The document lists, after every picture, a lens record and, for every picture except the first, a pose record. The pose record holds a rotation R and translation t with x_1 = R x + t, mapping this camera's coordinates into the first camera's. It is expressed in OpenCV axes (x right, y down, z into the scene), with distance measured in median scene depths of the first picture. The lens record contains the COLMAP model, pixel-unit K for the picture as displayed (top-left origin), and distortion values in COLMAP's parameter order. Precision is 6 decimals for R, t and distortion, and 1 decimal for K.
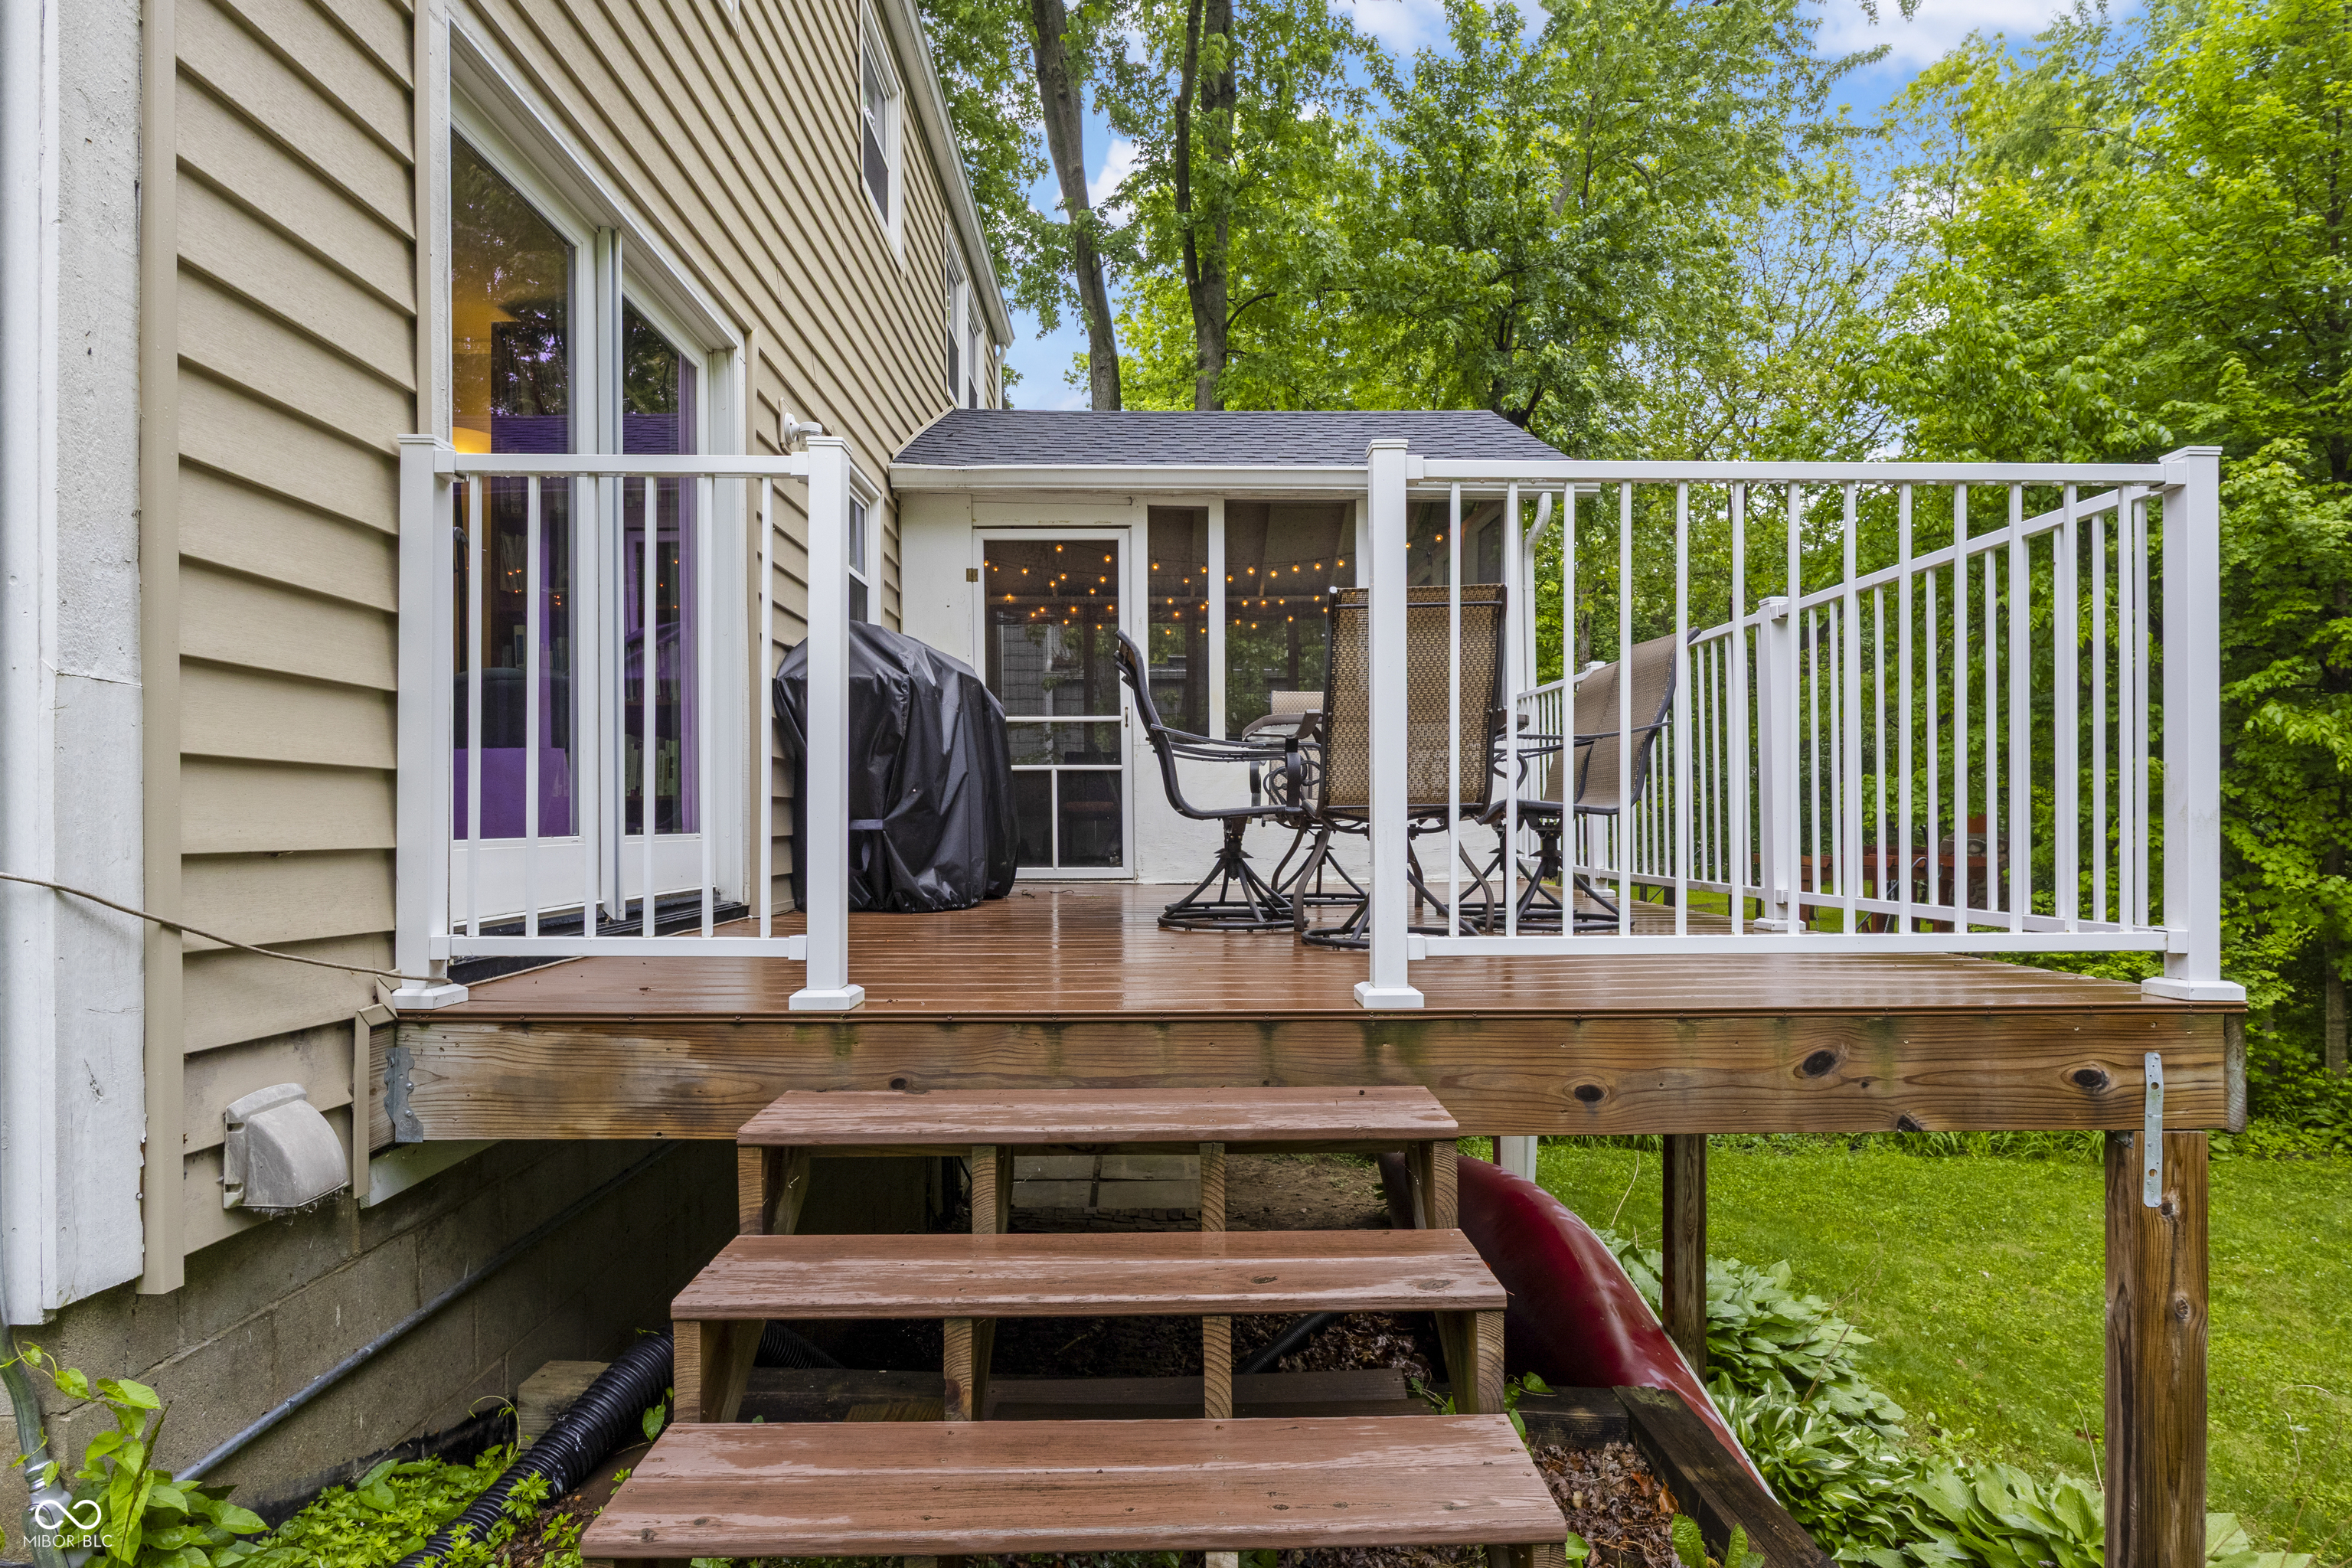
lens RADIAL K [[1235.5, 0, 1172.0], [0, 1235.5, 811.1], [0, 0, 1]] dist [0.002253, 0.001300]
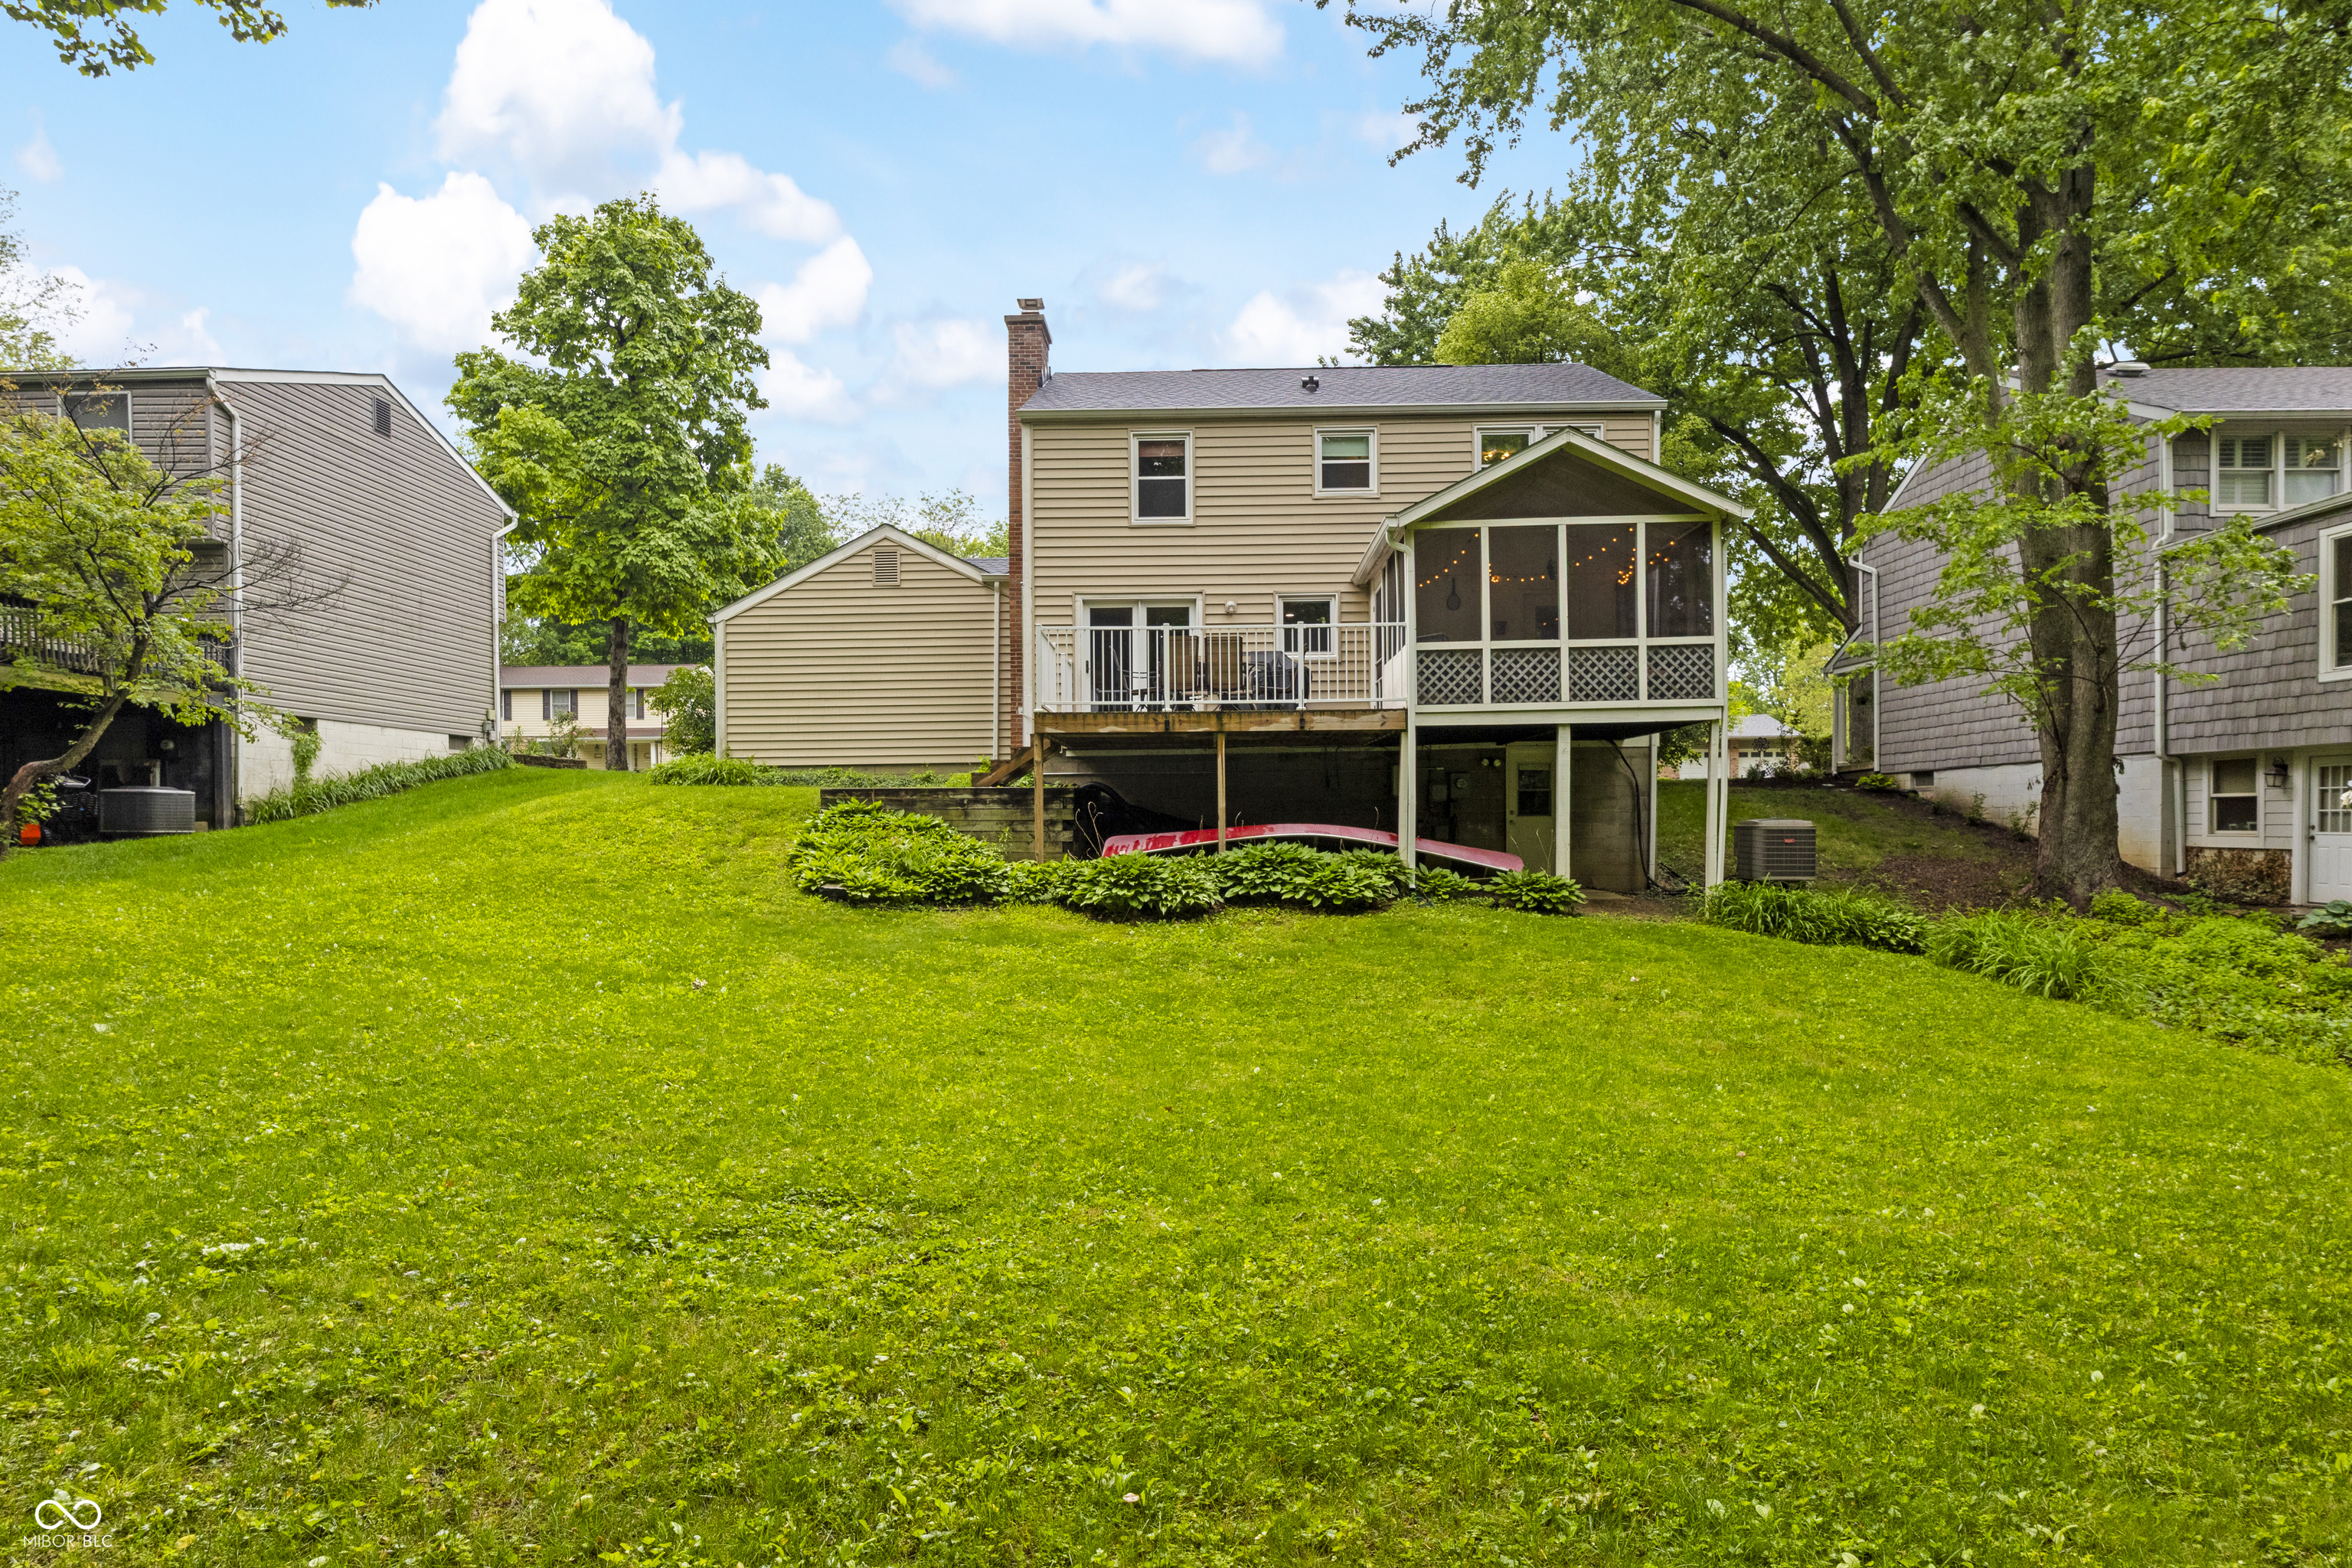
lens RADIAL K [[1176.0, 0, 1178.5], [0, 1176.0, 815.3], [0, 0, 1]] dist [-0.000074, -0.000194]
pose [[-0.038318, 0.004815, -0.999254, 6.715242], [0.016095, 0.999862, 0.004201, 0.657176], [0.999136, -0.015922, -0.038390, 1.919141]]
